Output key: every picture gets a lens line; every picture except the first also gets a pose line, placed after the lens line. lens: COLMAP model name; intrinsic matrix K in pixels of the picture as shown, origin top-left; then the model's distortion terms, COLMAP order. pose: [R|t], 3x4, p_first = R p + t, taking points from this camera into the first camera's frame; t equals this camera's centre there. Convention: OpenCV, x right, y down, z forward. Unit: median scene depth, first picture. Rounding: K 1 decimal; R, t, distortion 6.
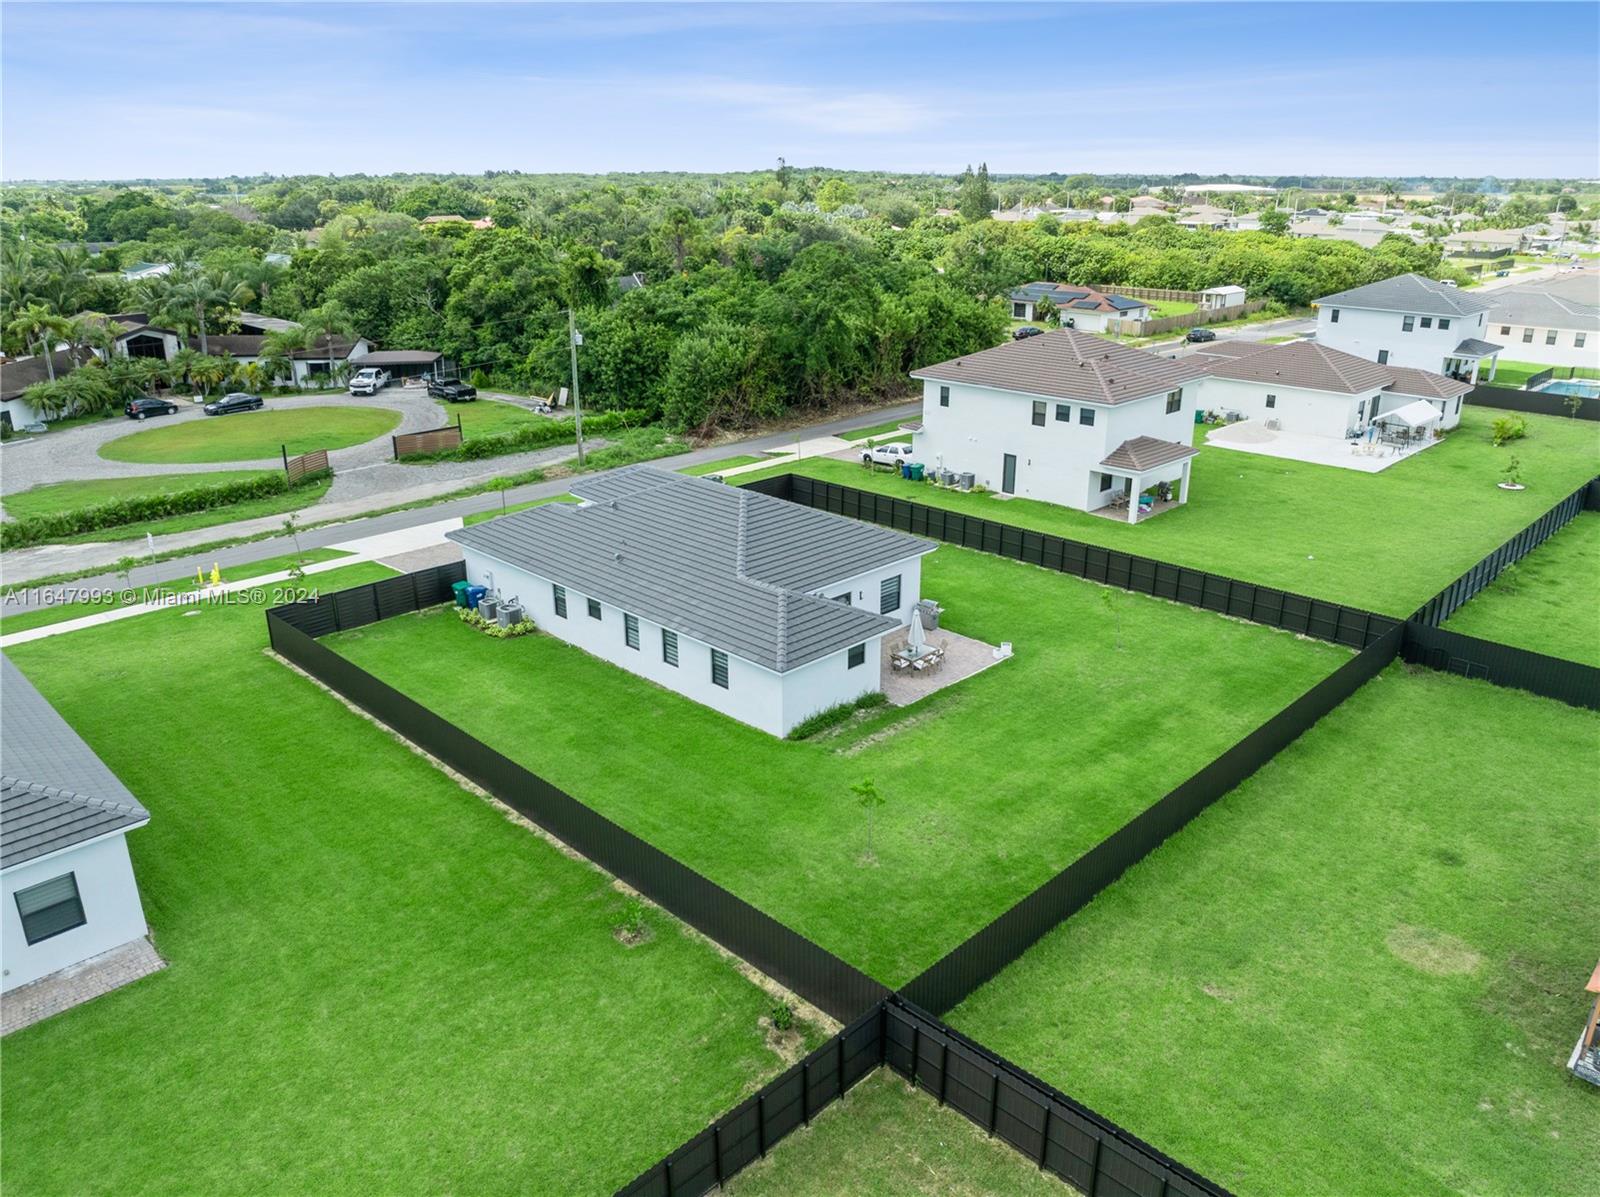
lens RADIAL K [[1163.7, 0, 808.7], [0, 1163.7, 597.5], [0, 0, 1]] dist [-0.033353, -0.001334]
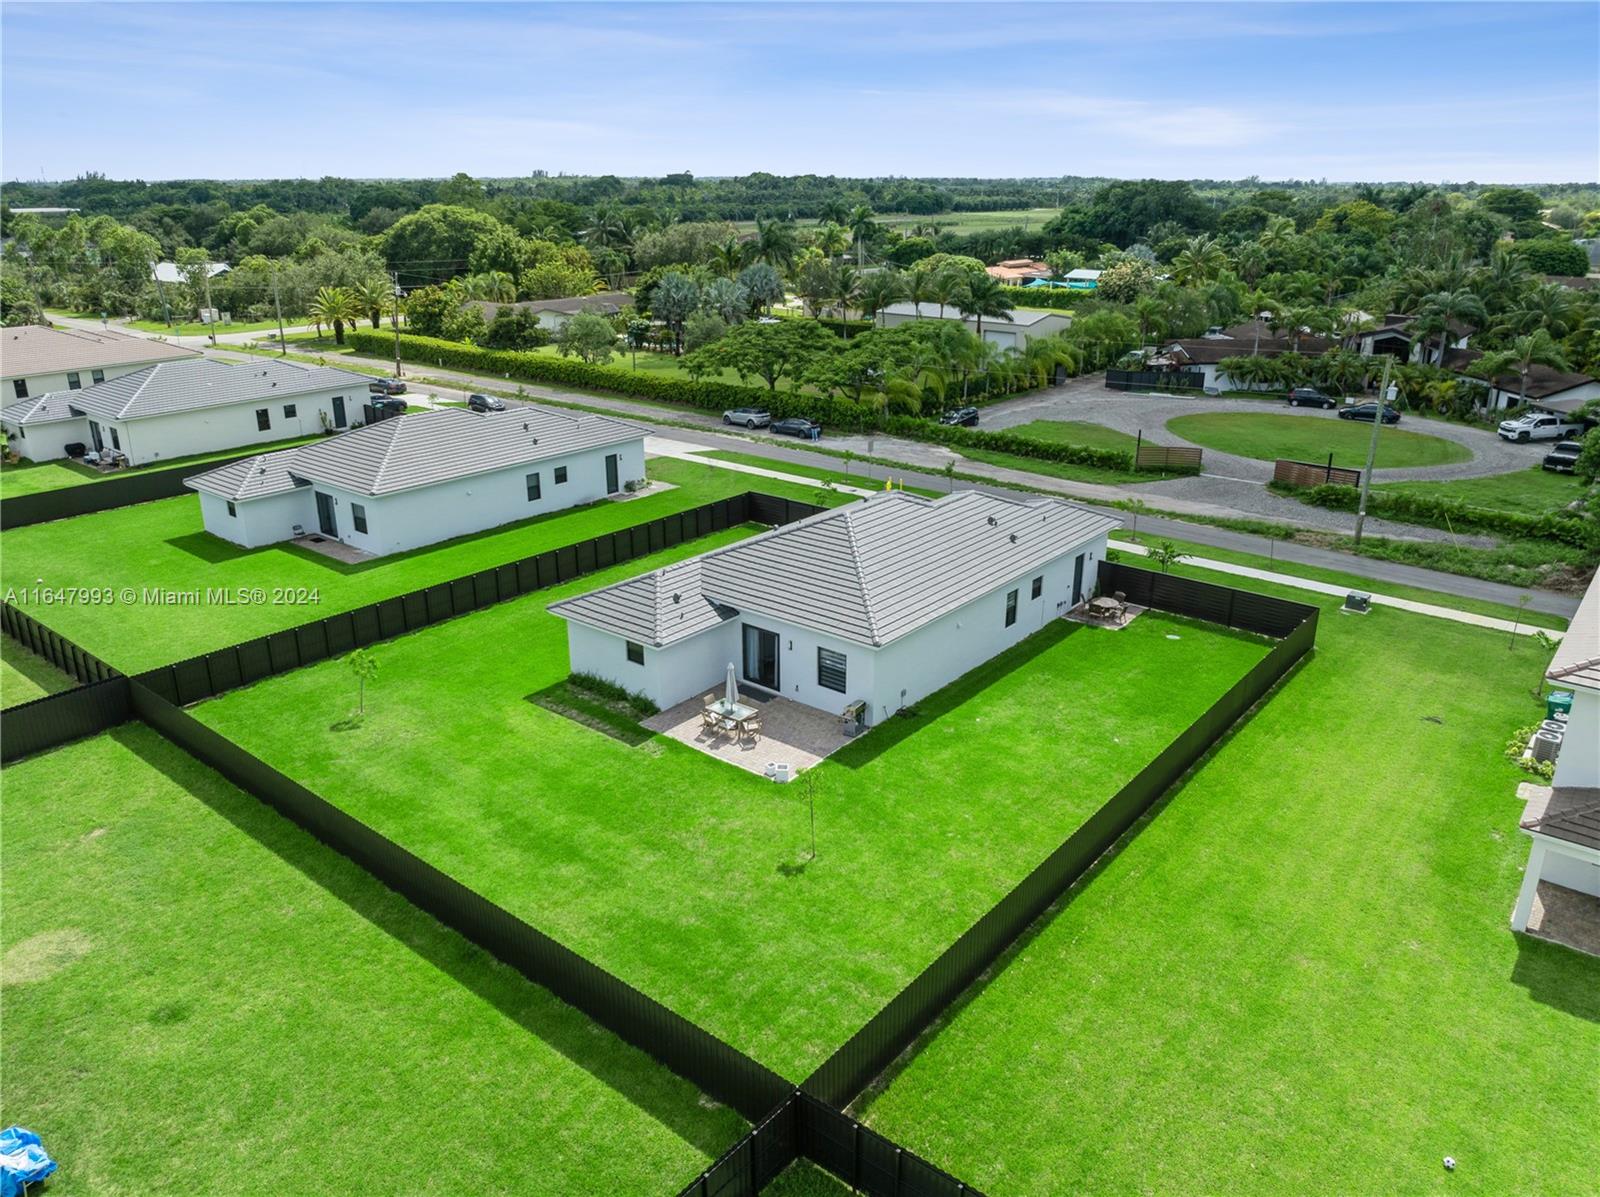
lens RADIAL K [[1163.7, 0, 808.7], [0, 1163.7, 597.5], [0, 0, 1]] dist [-0.033353, -0.001334]
pose [[0.098075, 0.342093, -0.934534, 0.928045], [-0.344974, 0.892522, 0.290512, -0.319914], [0.933474, 0.293898, 0.205547, 0.856773]]
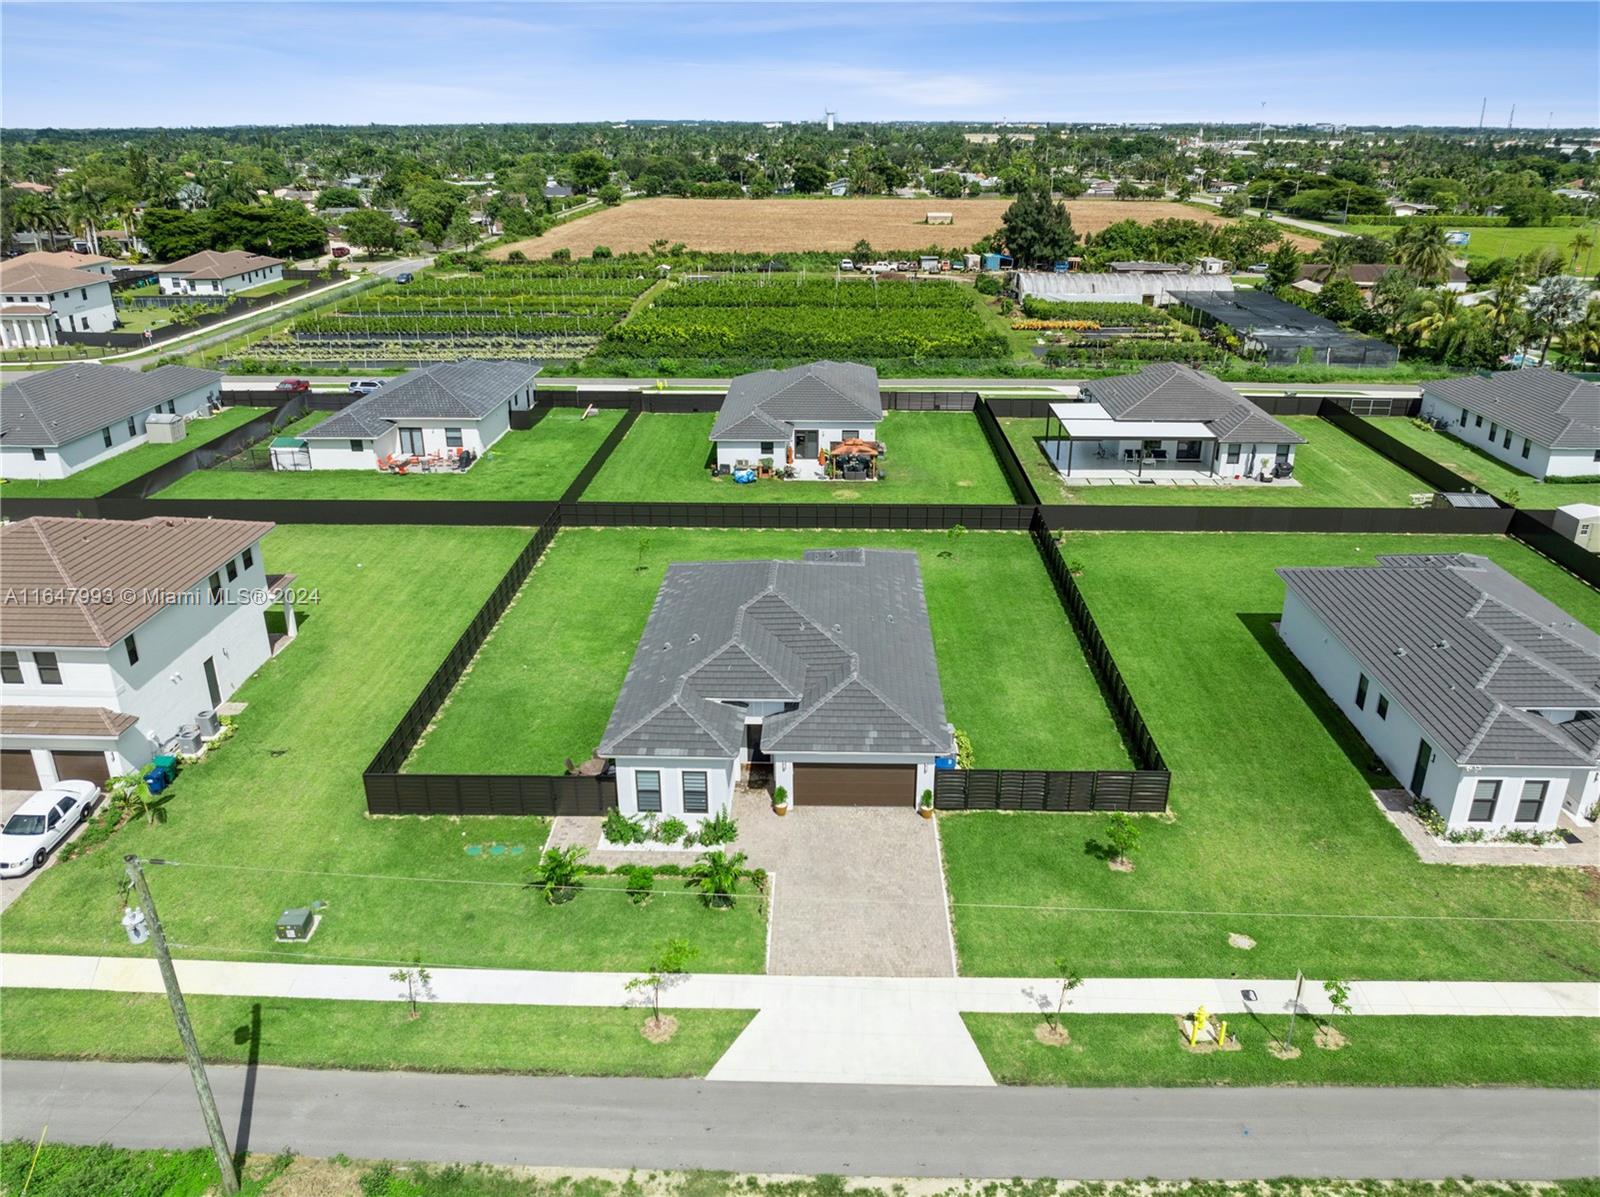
lens RADIAL K [[1163.7, 0, 808.7], [0, 1163.7, 597.5], [0, 0, 1]] dist [-0.033353, -0.001334]
pose [[-0.680294, -0.277670, 0.678306, -0.911312], [0.252953, 0.779652, 0.572851, -0.750508], [-0.687906, 0.561287, -0.460155, 1.629144]]
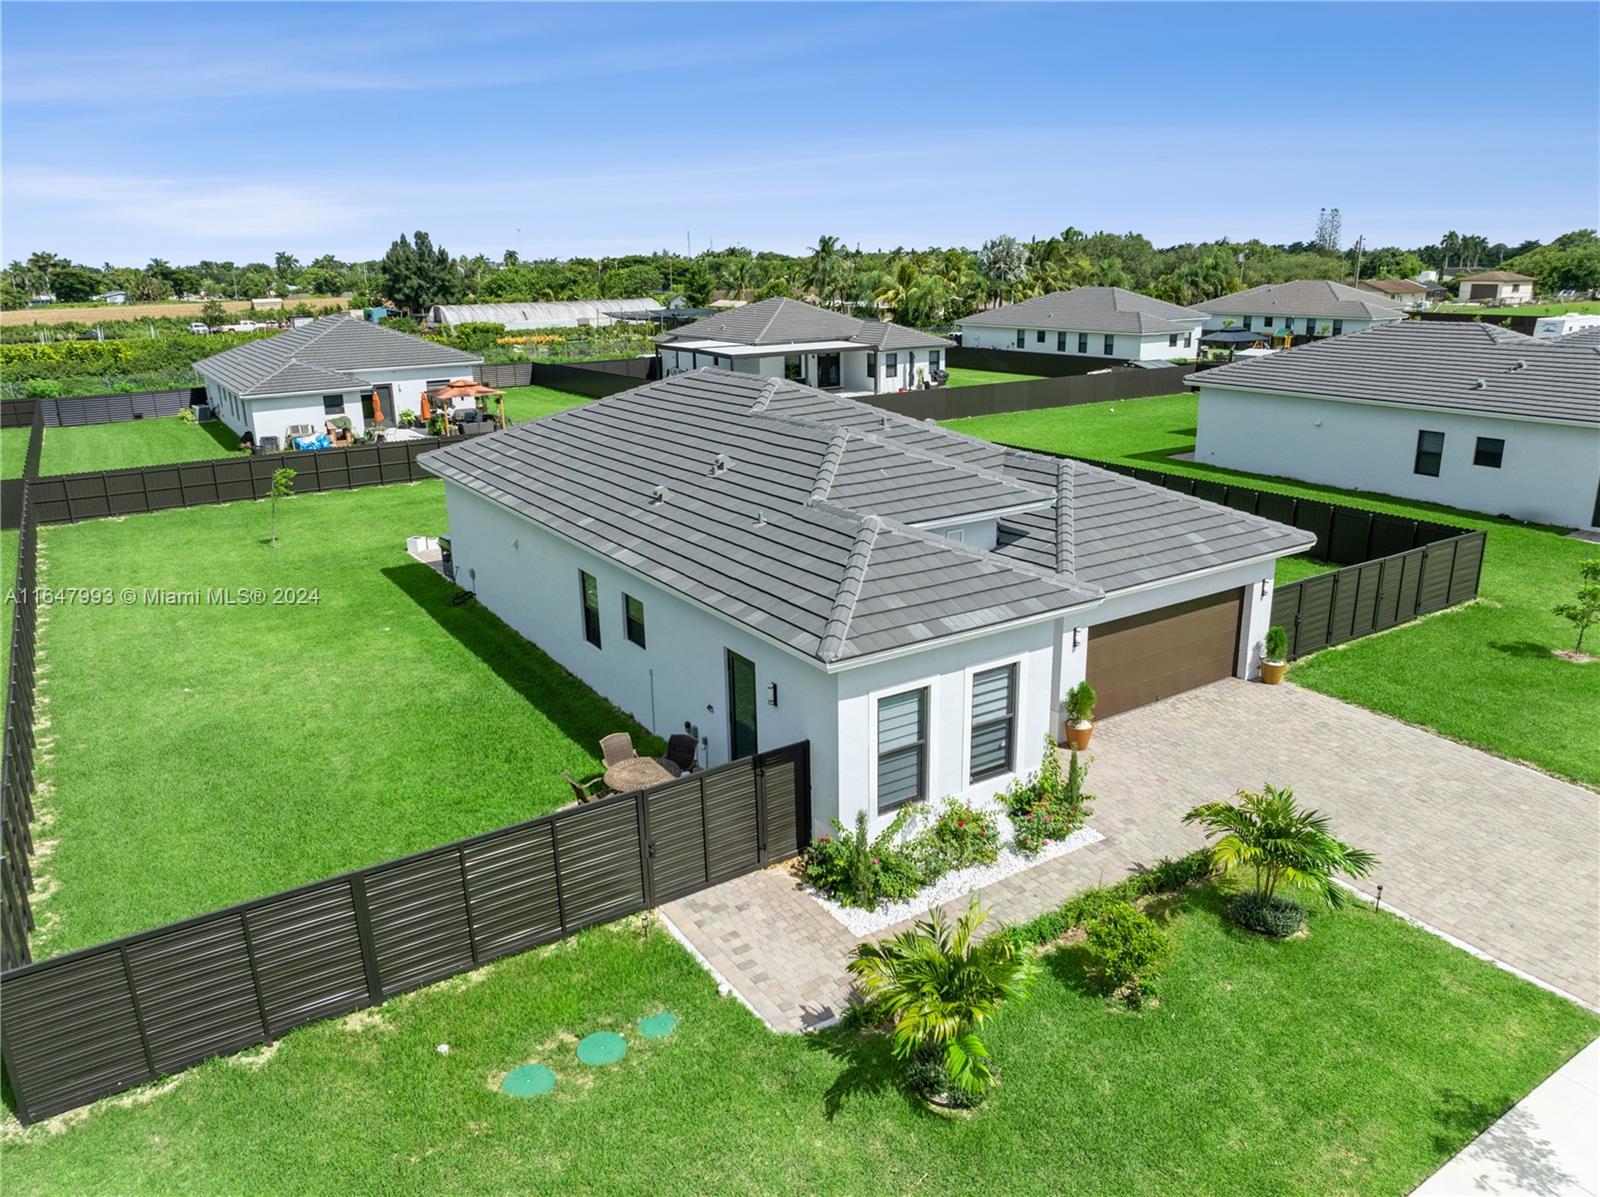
lens RADIAL K [[1115.2, 0, 809.2], [0, 1115.2, 613.6], [0, 0, 1]] dist [-0.039828, 0.001212]
pose [[-0.977580, -0.050912, 0.204317, -0.248659], [0.084928, 0.792566, 0.603843, -0.358028], [-0.192678, 0.607657, -0.770473, 1.622103]]
